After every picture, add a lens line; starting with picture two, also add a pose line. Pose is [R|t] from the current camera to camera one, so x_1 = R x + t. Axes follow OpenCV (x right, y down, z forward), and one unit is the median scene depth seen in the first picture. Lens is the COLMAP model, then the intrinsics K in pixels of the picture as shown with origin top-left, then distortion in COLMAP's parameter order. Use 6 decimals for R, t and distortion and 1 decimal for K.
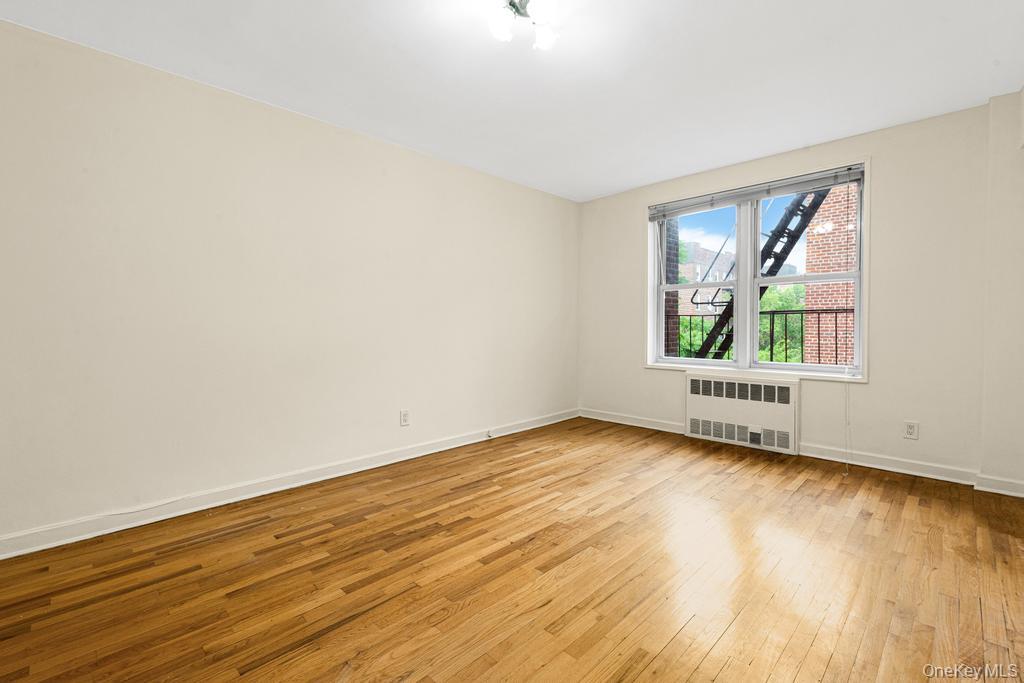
lens RADIAL K [[450.6, 0, 511.1], [0, 450.6, 332.8], [0, 0, 1]] dist [0.016405, -0.006564]
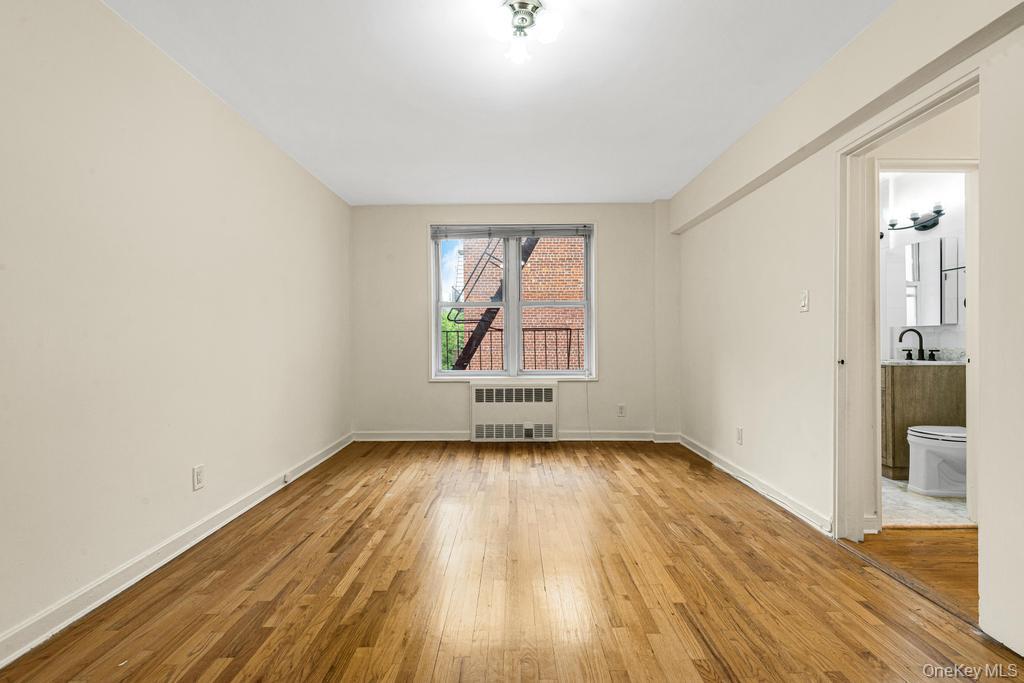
lens RADIAL K [[450.6, 0, 509.6], [0, 450.6, 341.5], [0, 0, 1]] dist [0.016405, -0.006564]
pose [[0.717721, -0.005336, 0.696311, -0.373658], [0.017114, 0.999804, -0.009979, -0.001881], [-0.696121, 0.019078, 0.717671, 0.180229]]
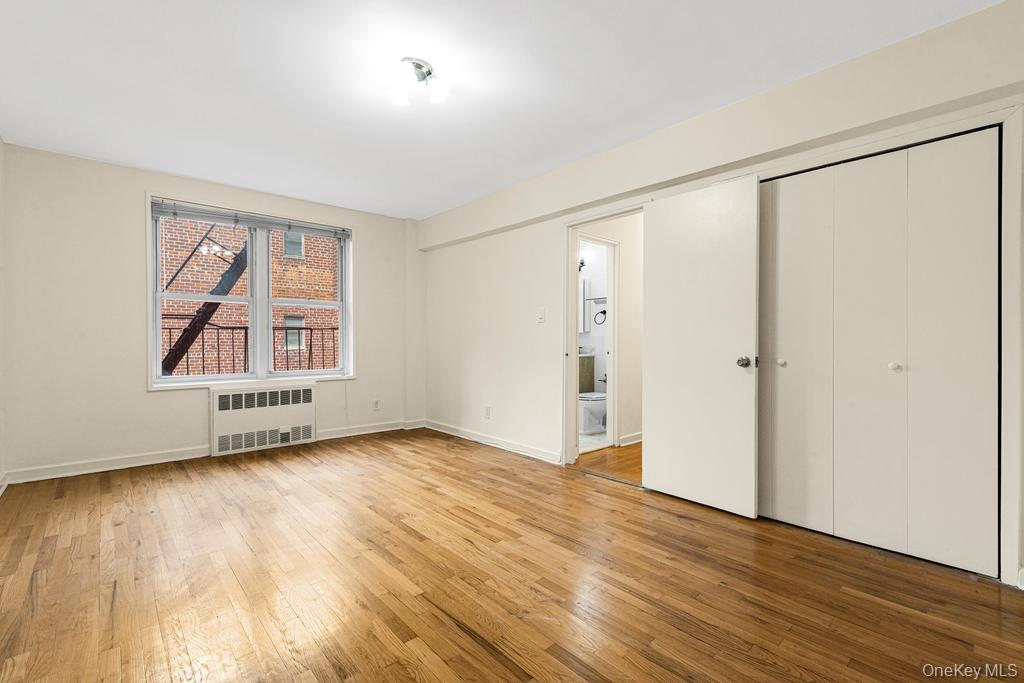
lens RADIAL K [[450.6, 0, 511.9], [0, 450.6, 339.1], [0, 0, 1]] dist [0.016405, -0.006564]
pose [[0.069079, 0.002450, 0.997608, -0.631996], [0.016610, 0.999856, -0.003606, -0.004519], [-0.997473, 0.016820, 0.069028, 0.374203]]
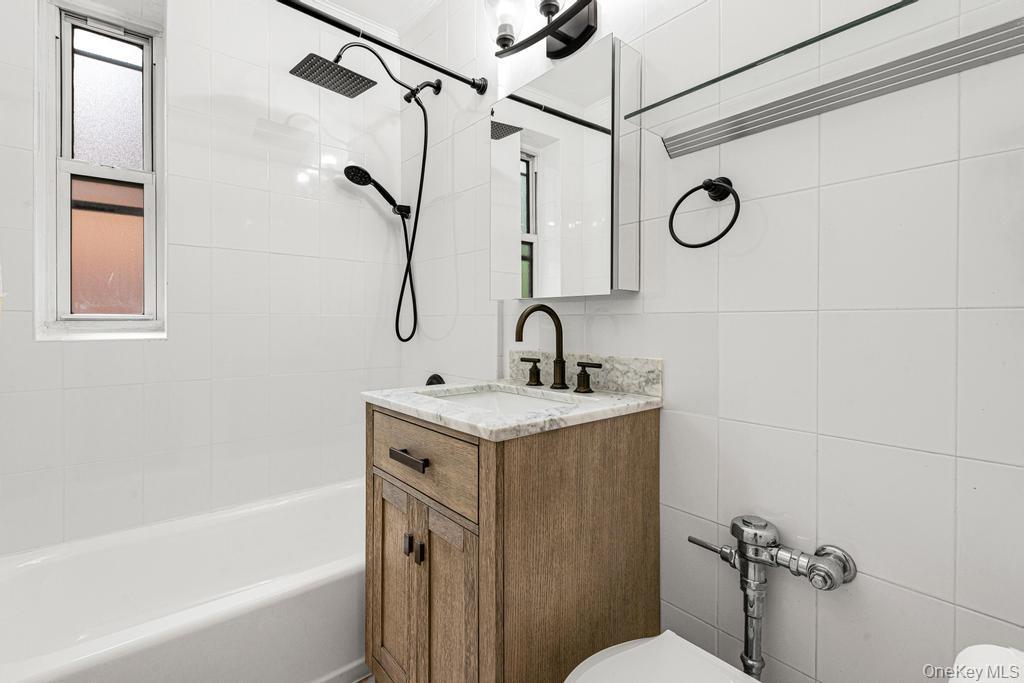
lens RADIAL K [[450.6, 0, 512.8], [0, 450.6, 332.3], [0, 0, 1]] dist [0.016405, -0.006564]
pose [[0.079400, -0.013867, 0.996746, 0.615281], [0.013234, 0.999830, 0.012855, -0.007153], [-0.996755, 0.012170, 0.079570, 0.278593]]
